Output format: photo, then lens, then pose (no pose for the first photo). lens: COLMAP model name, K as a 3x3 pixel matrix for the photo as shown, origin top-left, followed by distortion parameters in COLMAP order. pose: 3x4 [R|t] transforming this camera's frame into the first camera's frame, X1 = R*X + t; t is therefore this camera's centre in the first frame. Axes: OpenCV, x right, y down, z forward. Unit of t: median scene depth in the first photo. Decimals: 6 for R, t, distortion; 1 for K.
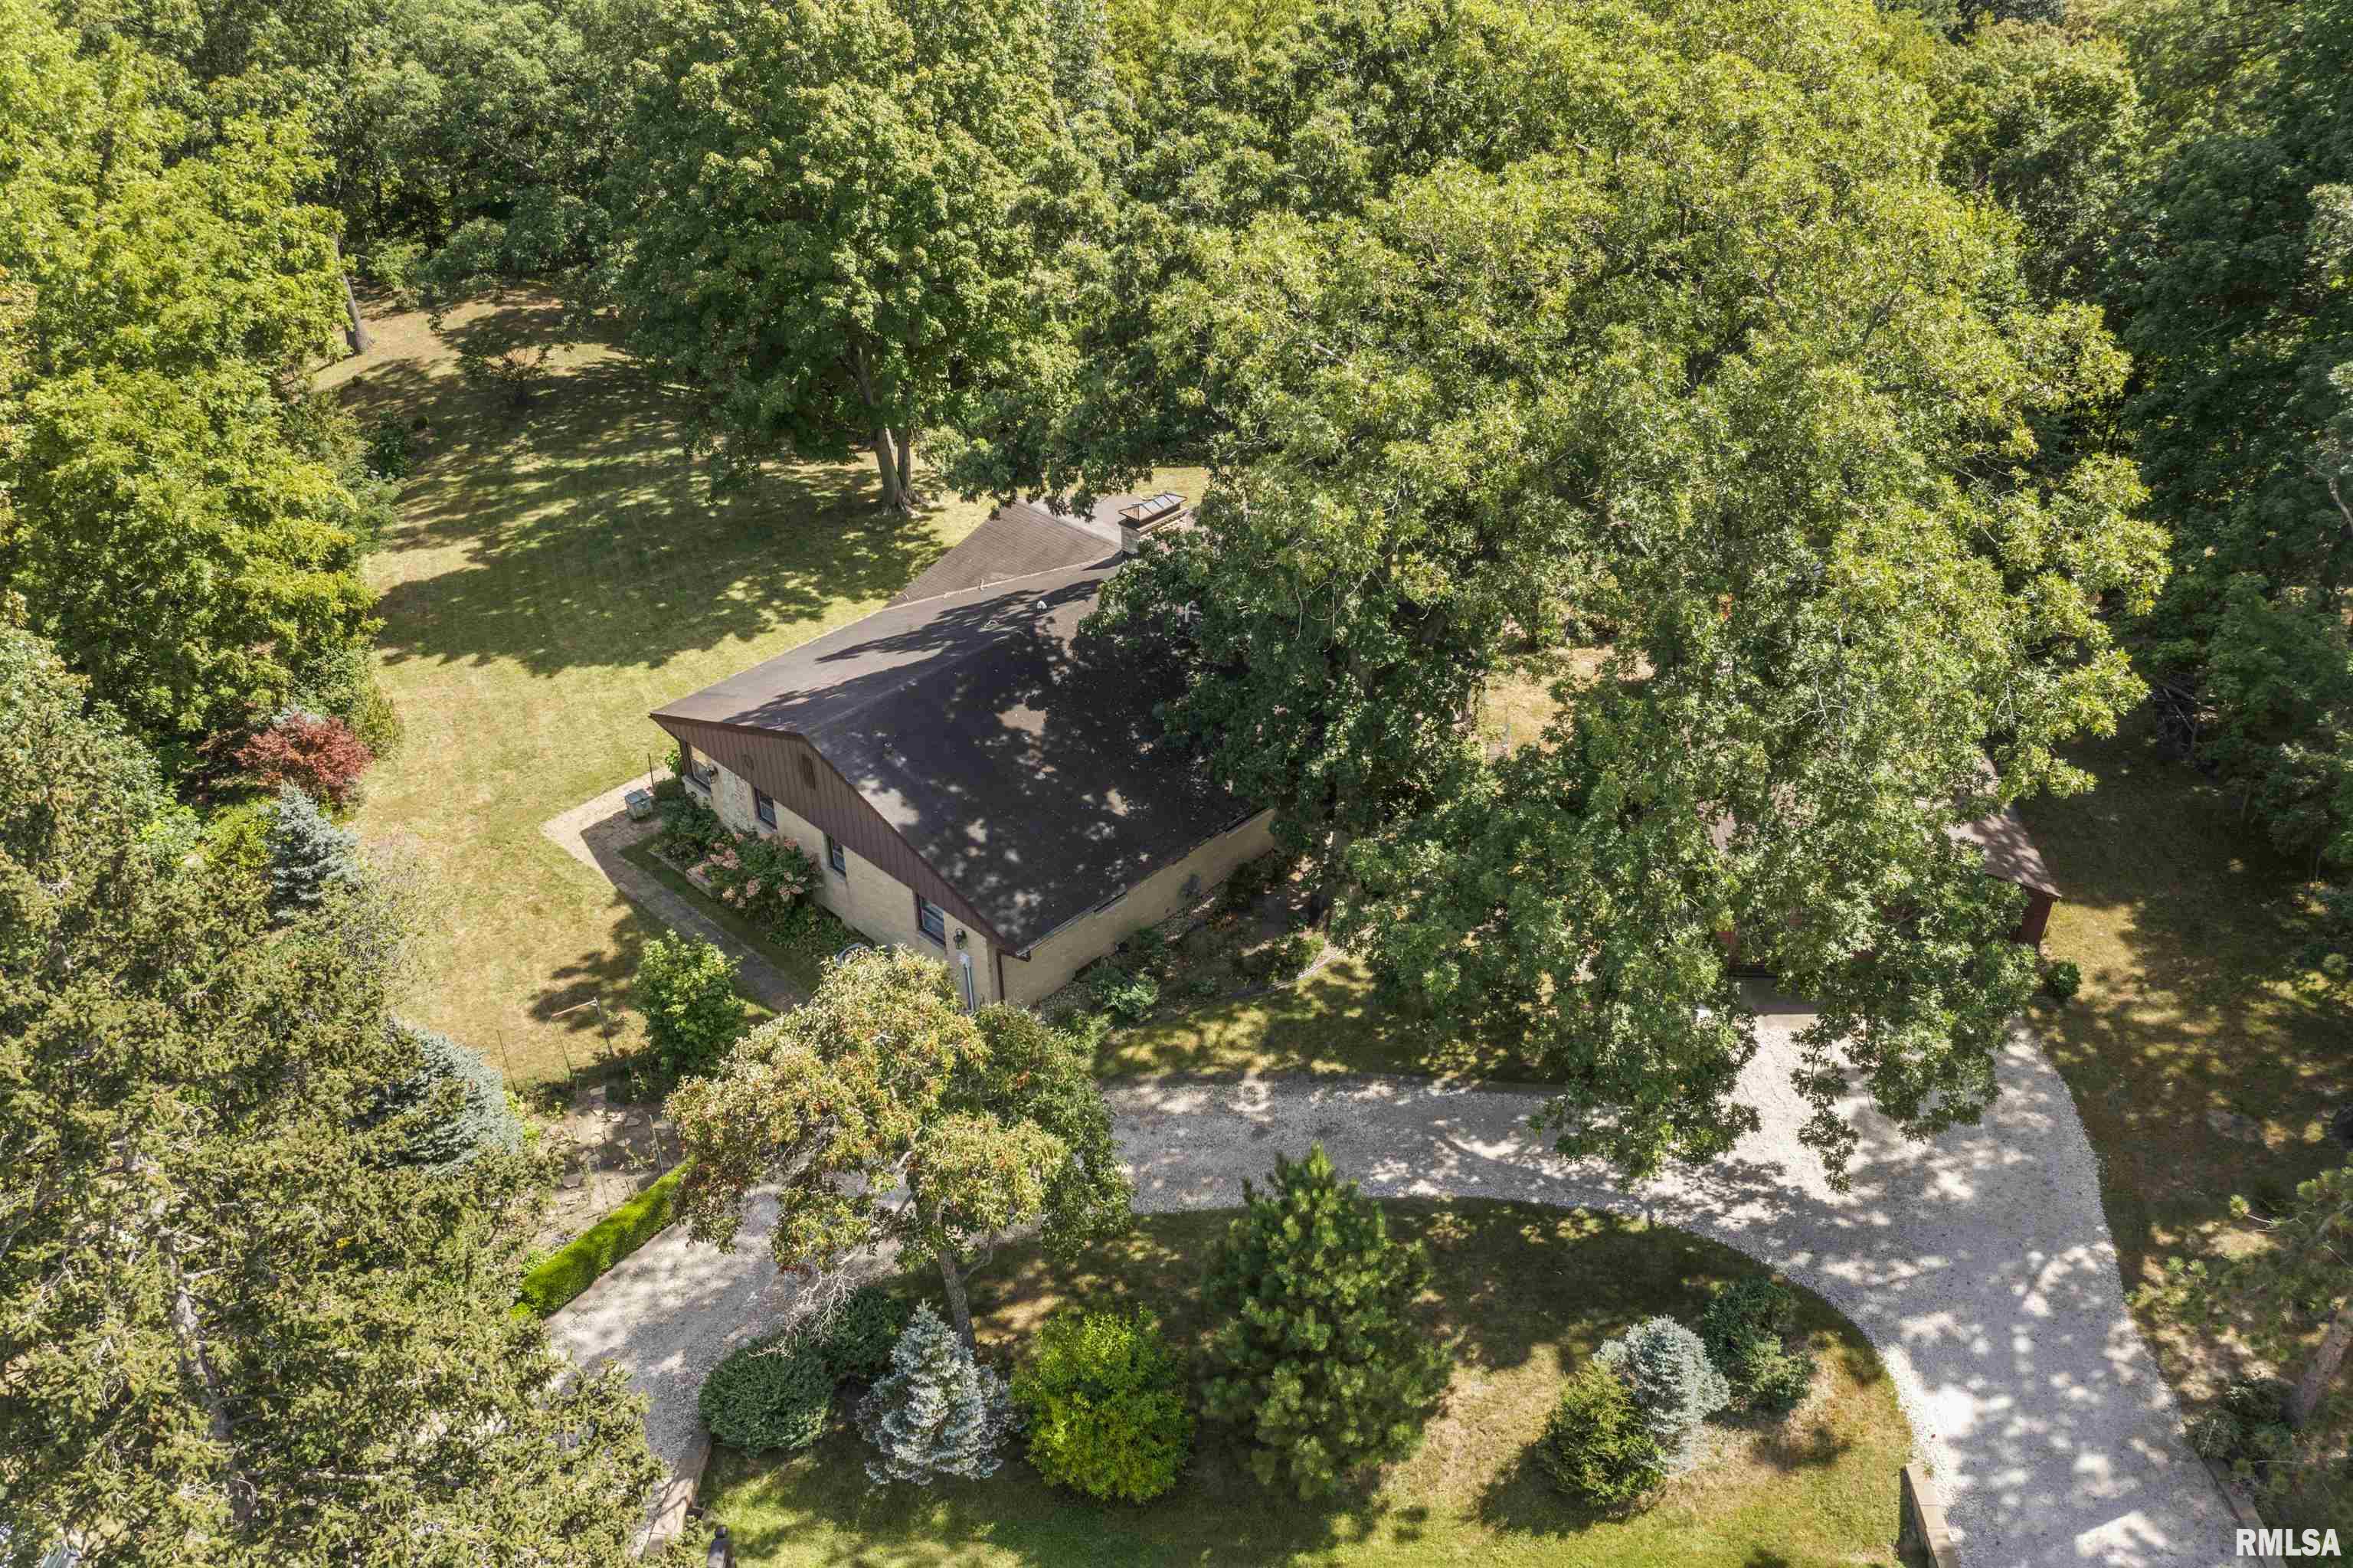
lens RADIAL K [[1825.3, 0, 1177.2], [0, 1825.3, 758.0], [0, 0, 1]] dist [-0.010845, -0.008516]
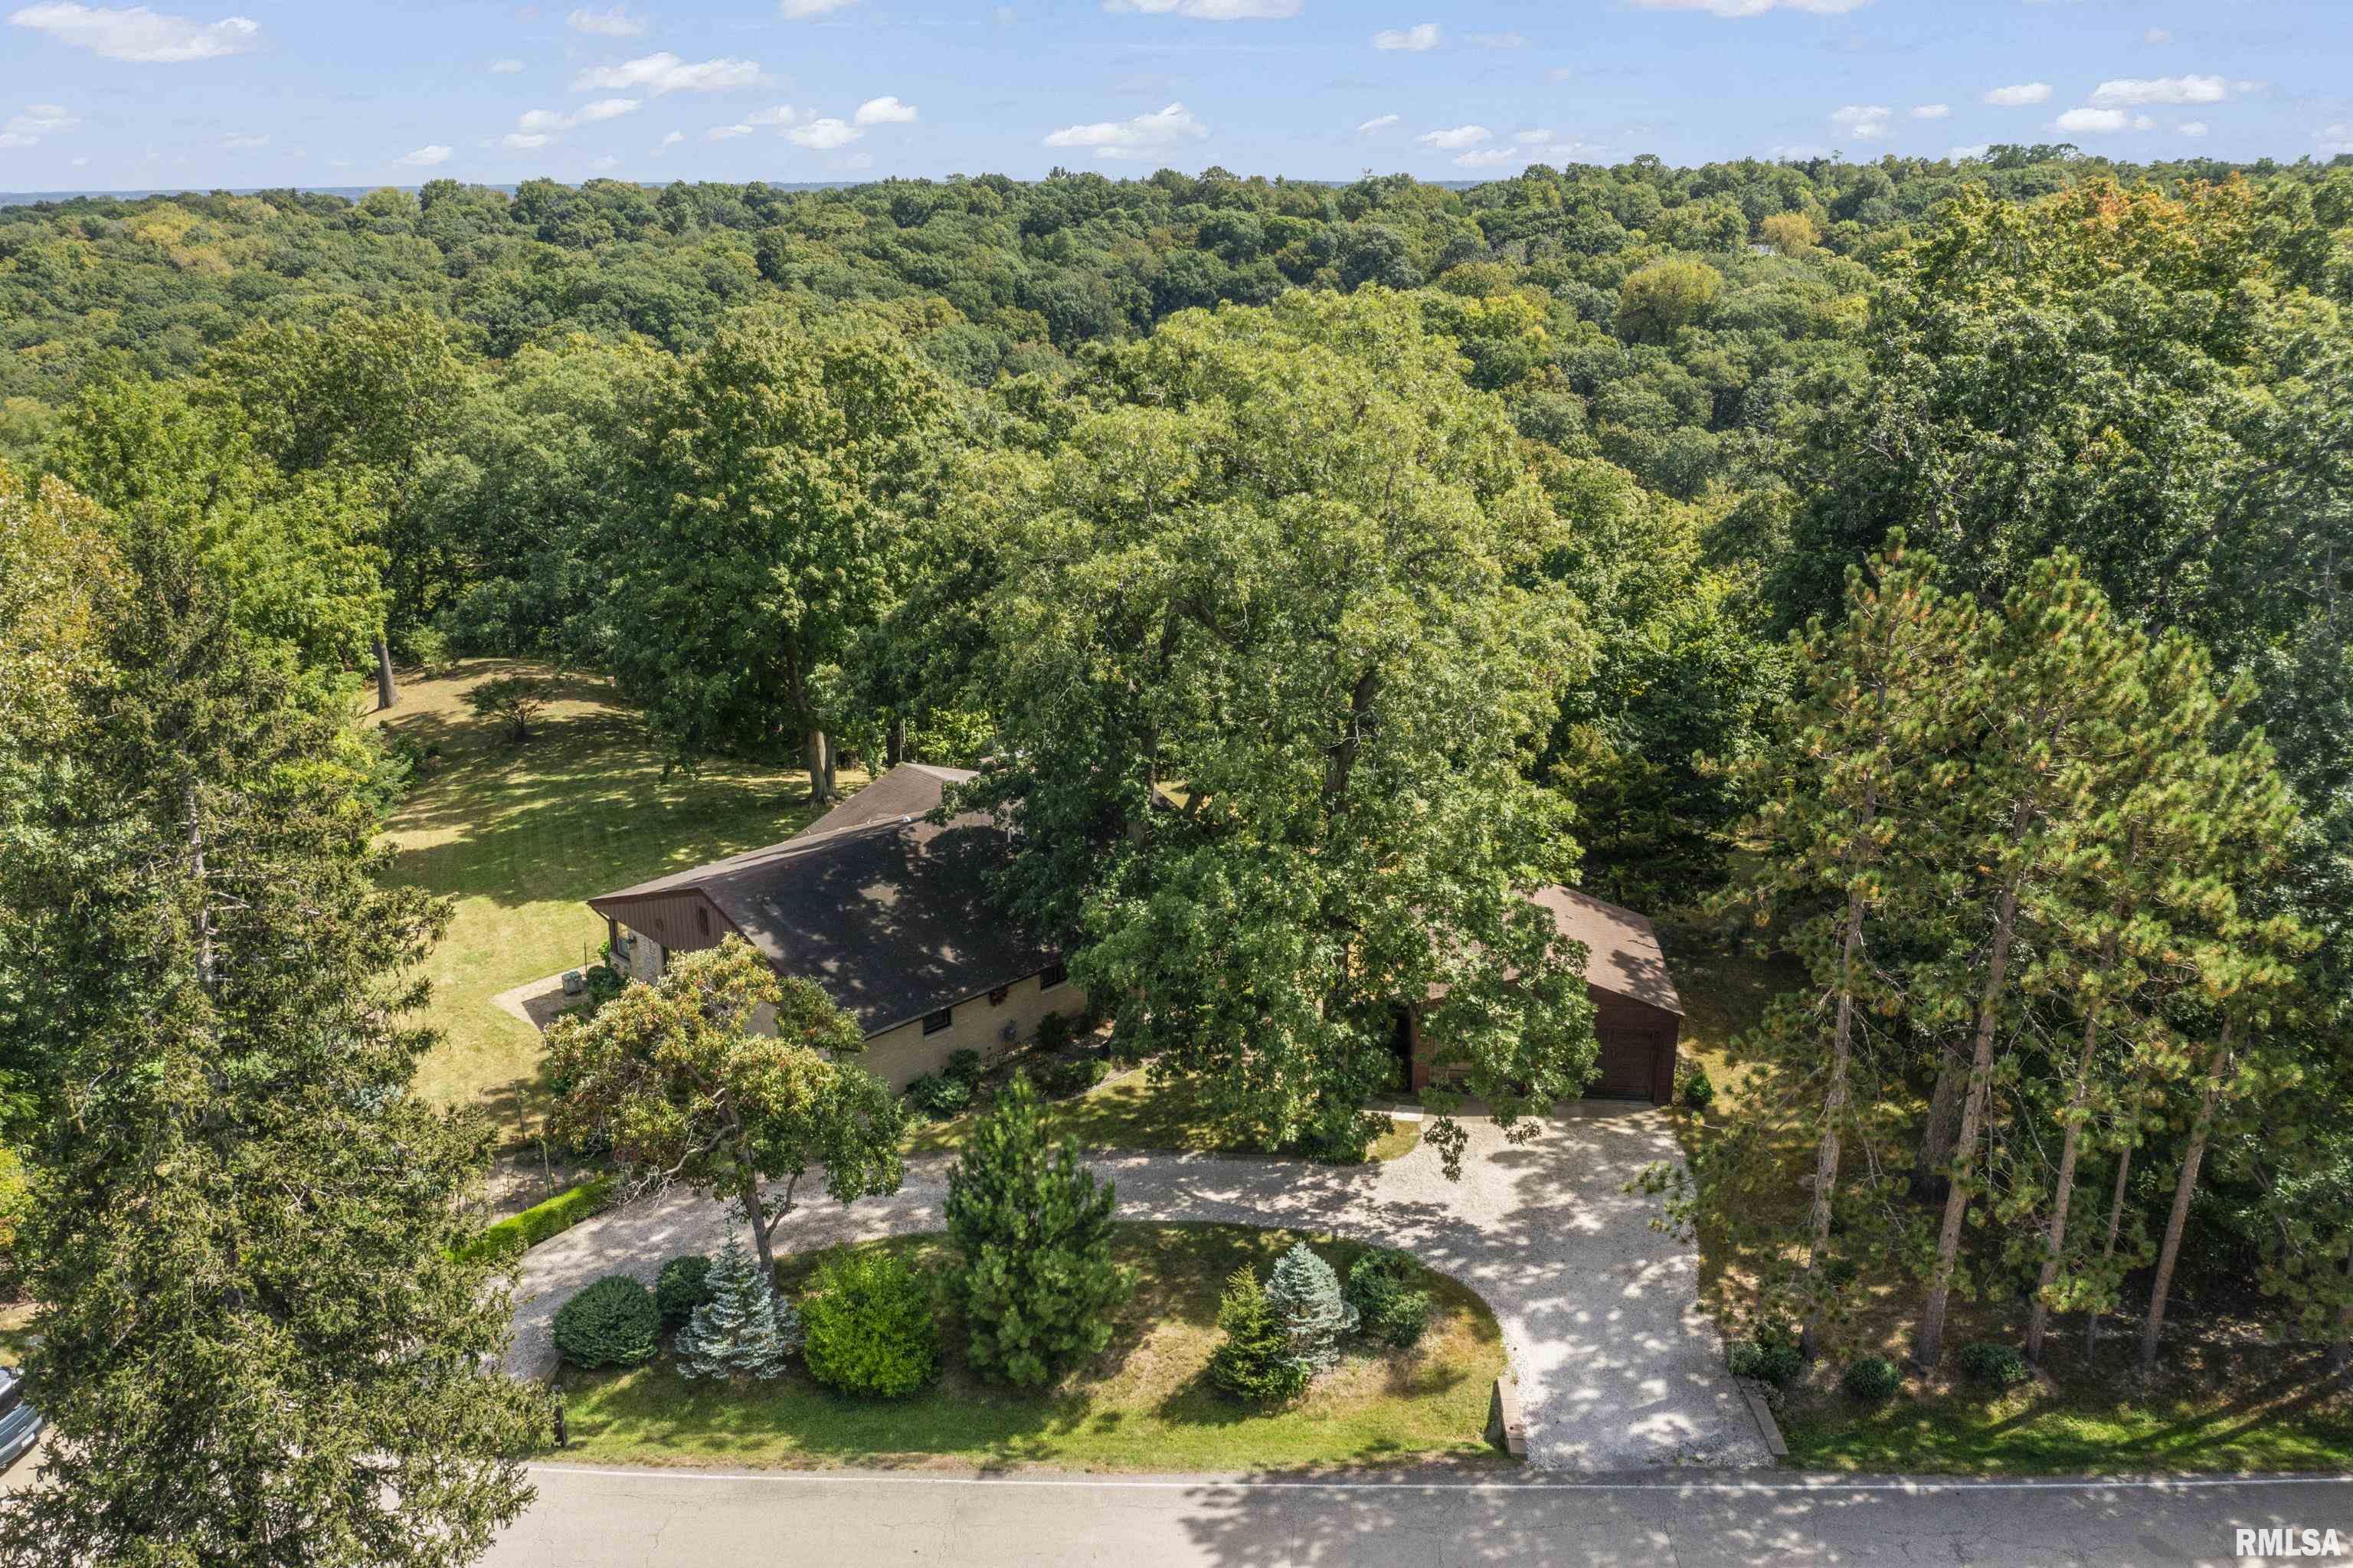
lens RADIAL K [[1884.2, 0, 1176.5], [0, 1884.2, 784.0], [0, 0, 1]] dist [-0.015393, 0.003175]
pose [[0.999788, 0.012704, -0.016206, 0.128772], [-0.016449, 0.966163, -0.257408, 0.219604], [0.012388, 0.257620, 0.966167, -0.245740]]
